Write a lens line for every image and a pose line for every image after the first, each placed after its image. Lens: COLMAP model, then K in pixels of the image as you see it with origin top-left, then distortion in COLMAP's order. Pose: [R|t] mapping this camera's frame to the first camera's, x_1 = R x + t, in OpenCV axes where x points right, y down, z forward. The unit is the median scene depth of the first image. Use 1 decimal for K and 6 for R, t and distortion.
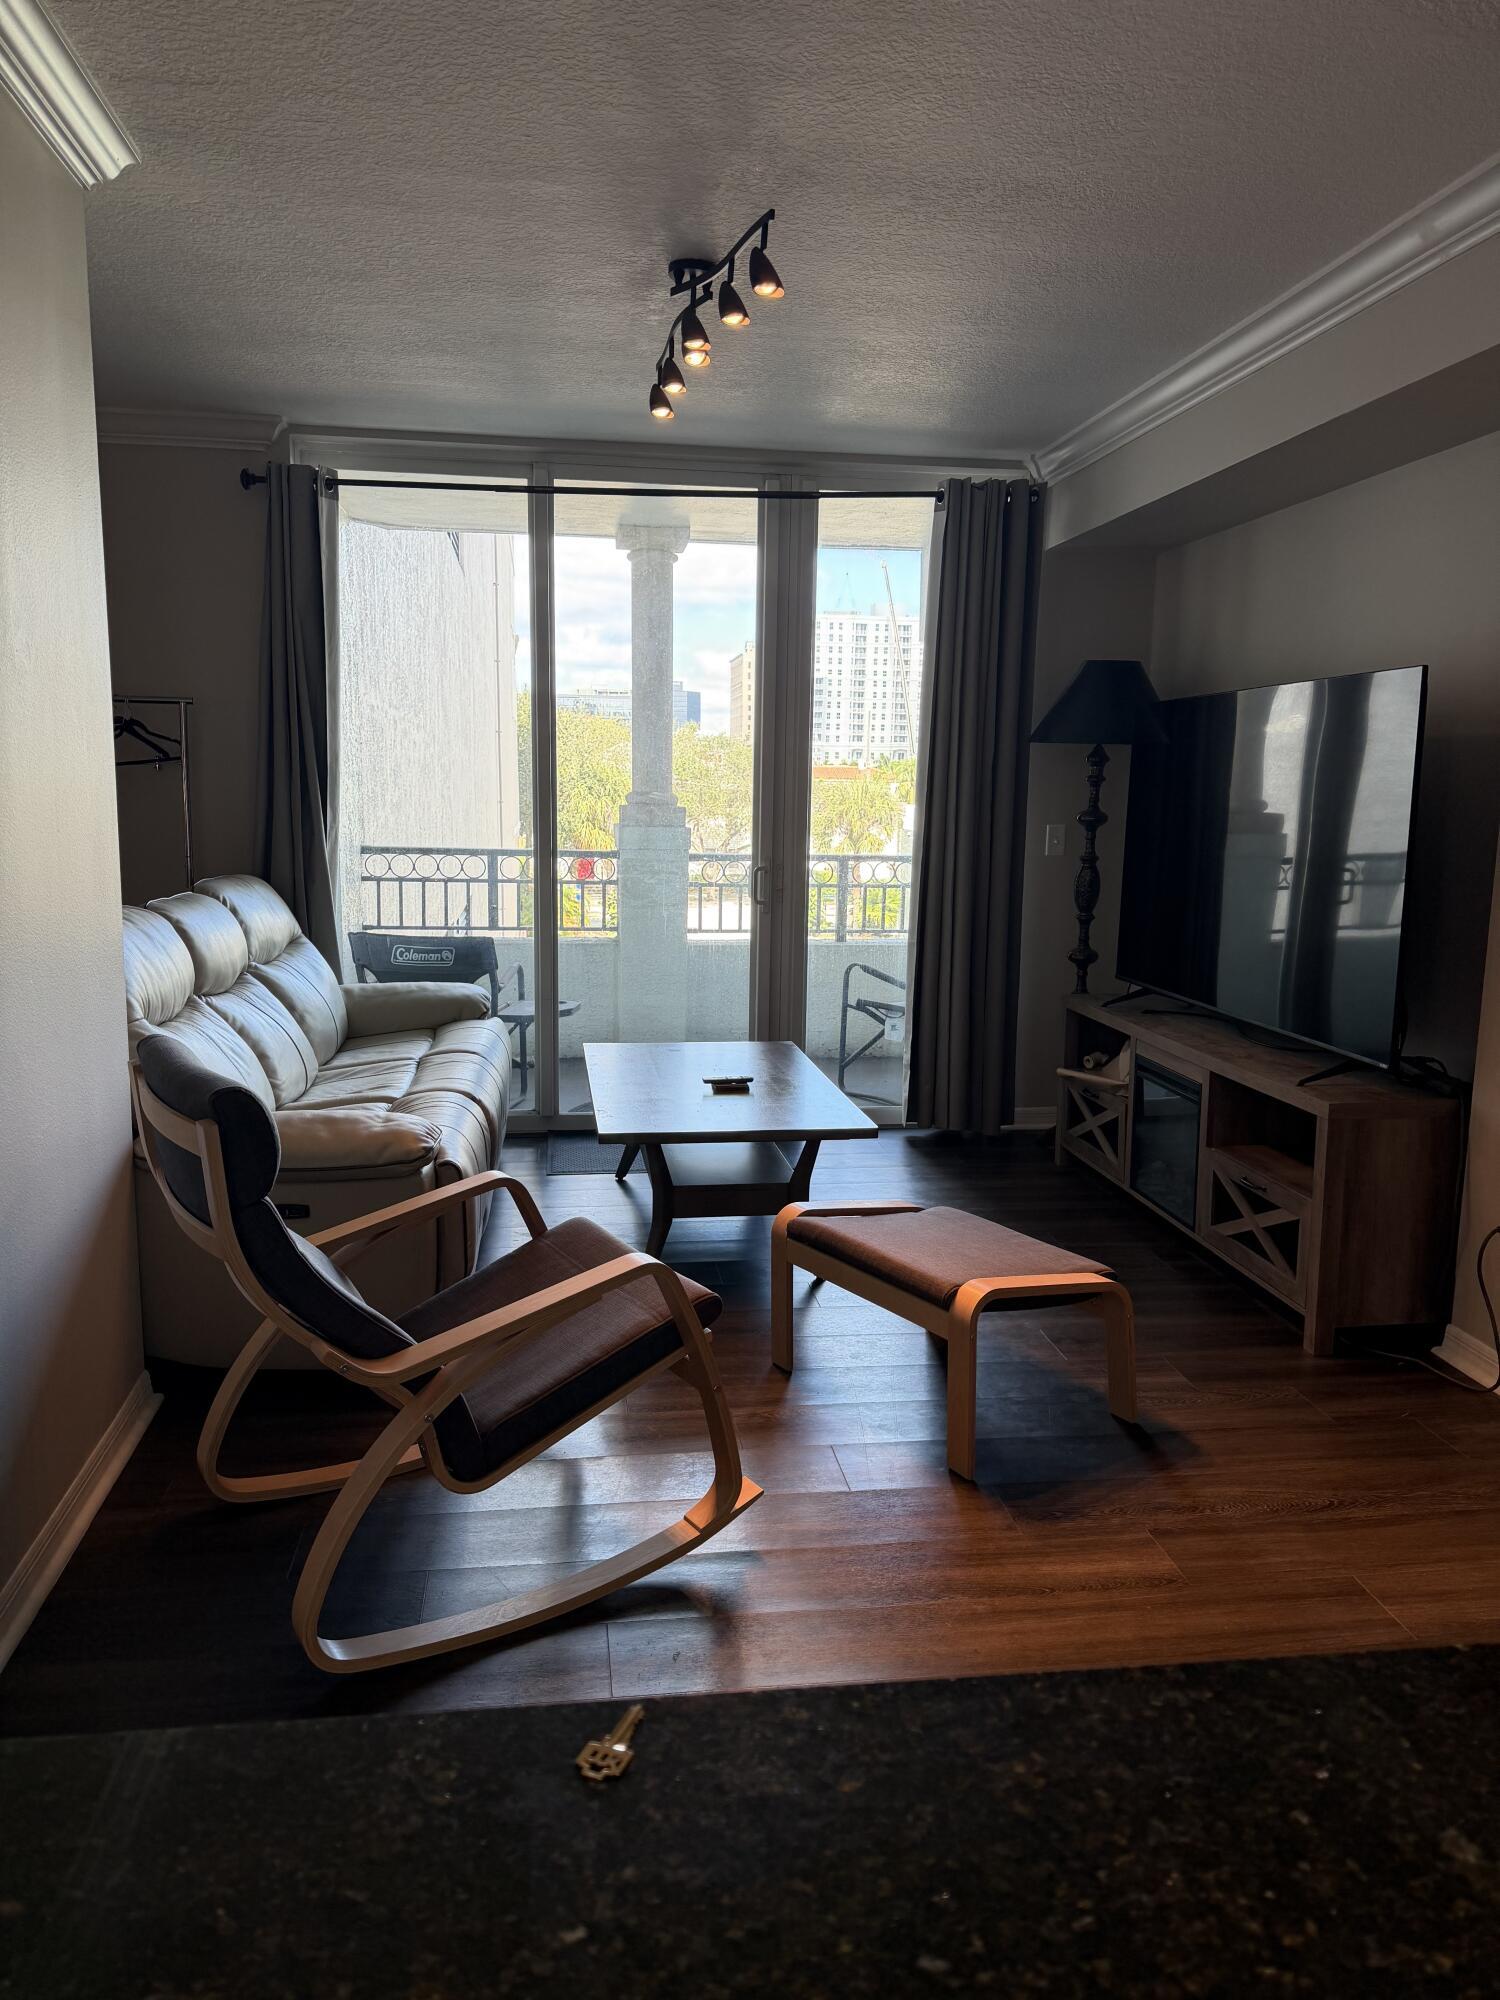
lens RADIAL K [[1418.8, 0, 750.0], [0, 1418.8, 1000.0], [0, 0, 1]] dist [0.000229, -0.002340]
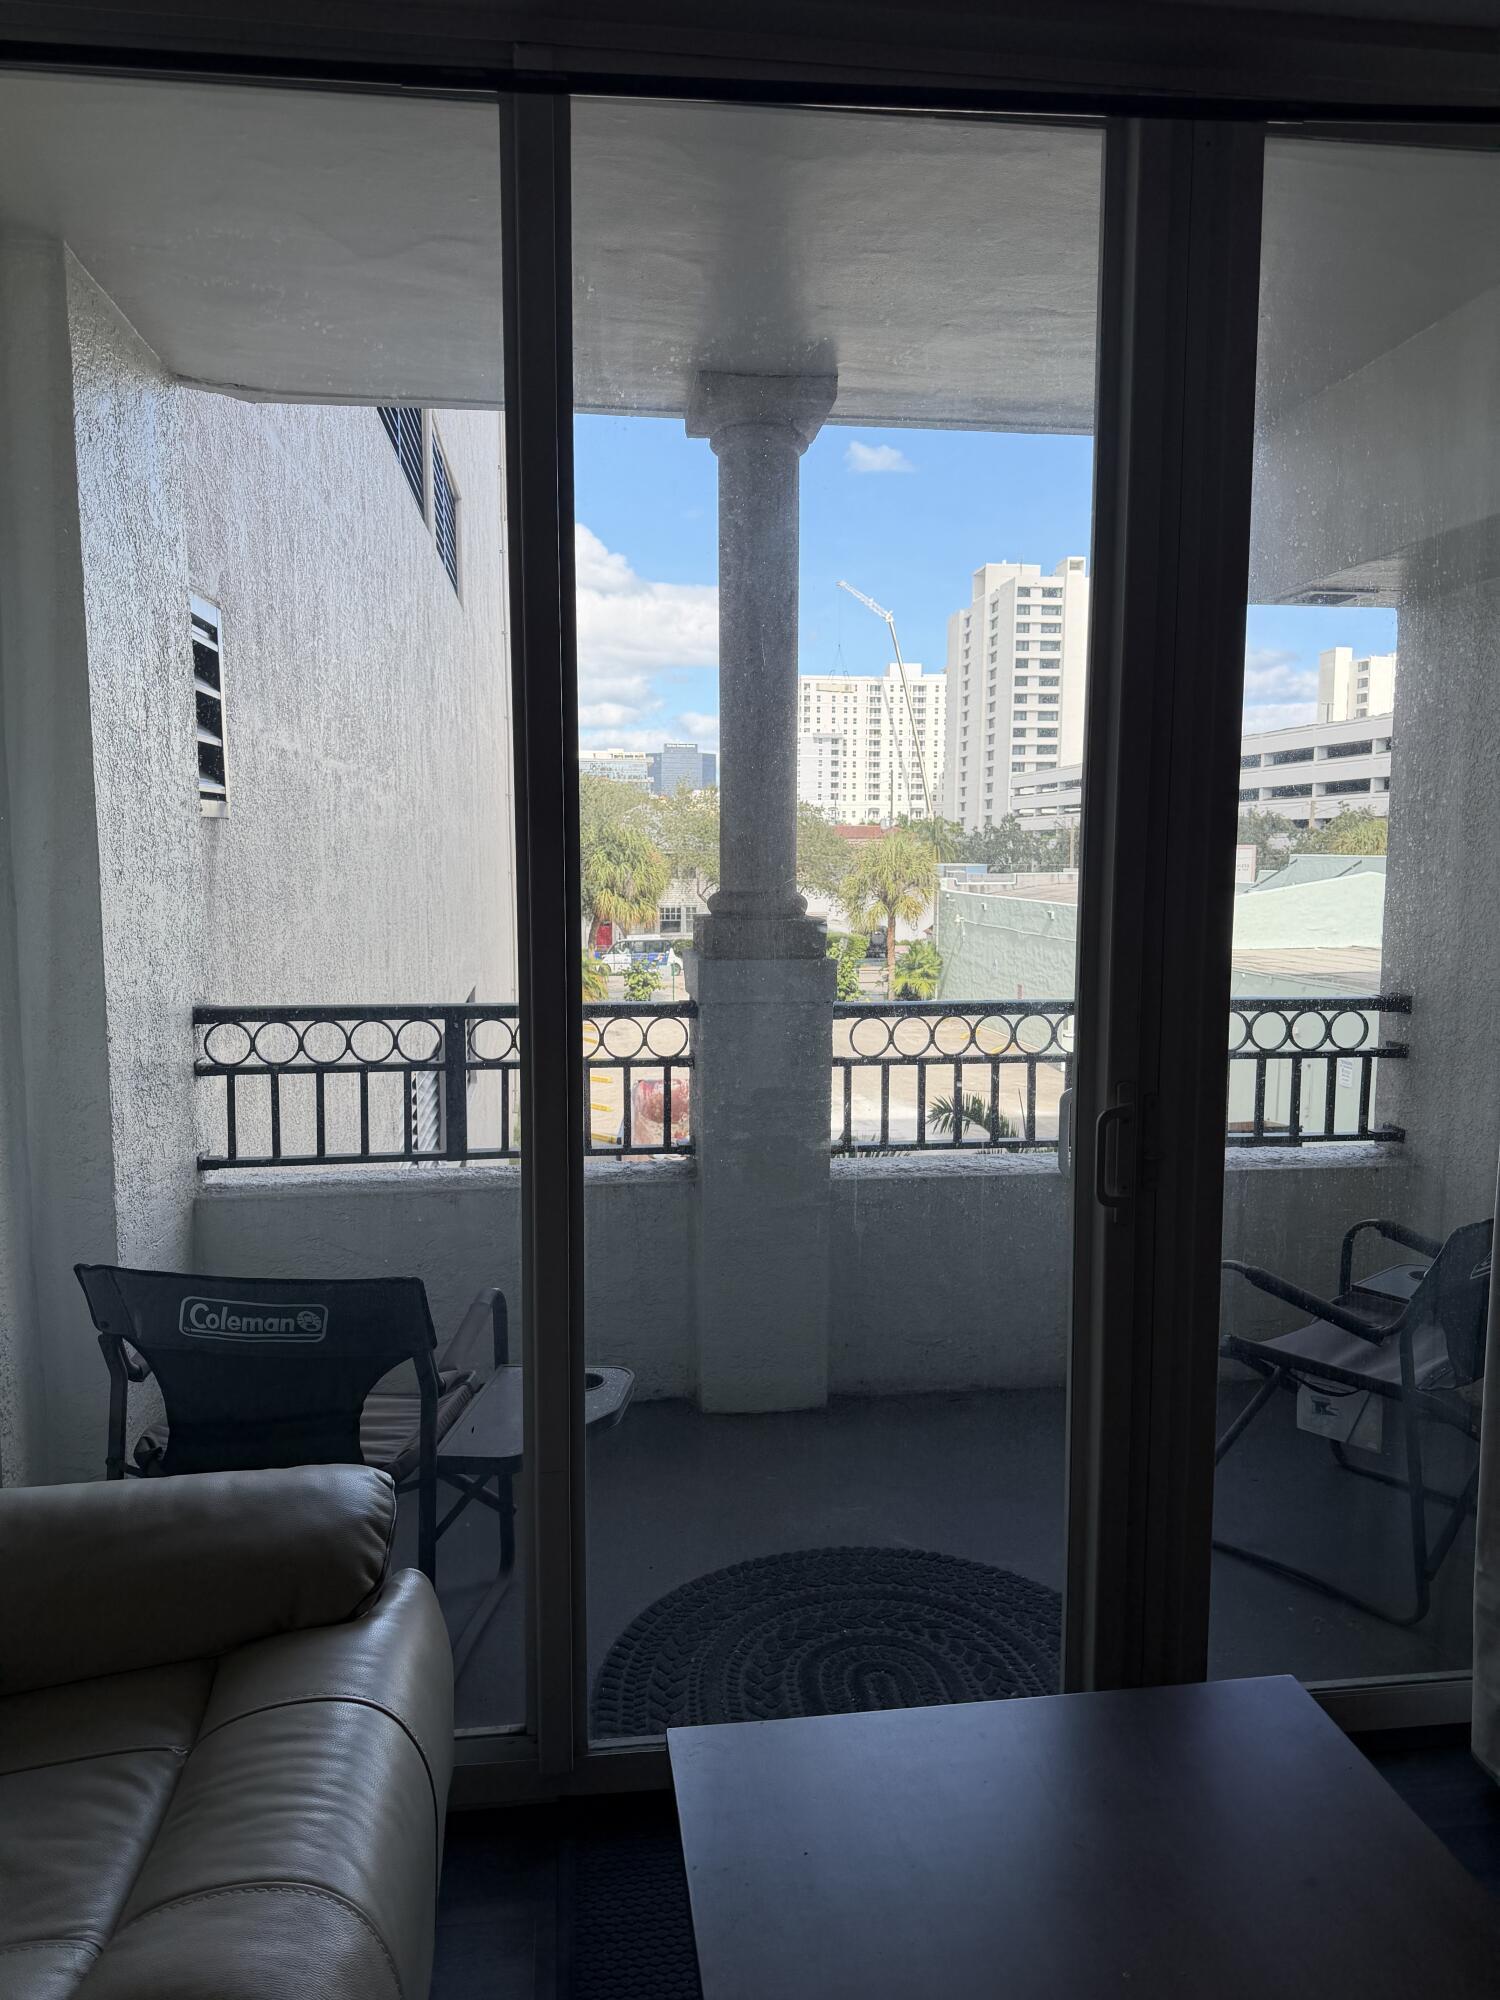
lens RADIAL K [[1418.8, 0, 750.0], [0, 1418.8, 1000.0], [0, 0, 1]] dist [0.000229, -0.002340]
pose [[0.999763, -0.016543, -0.014159, -0.065199], [0.015935, 0.998989, -0.042039, -0.085034], [0.014840, 0.041803, 0.999016, 0.482044]]
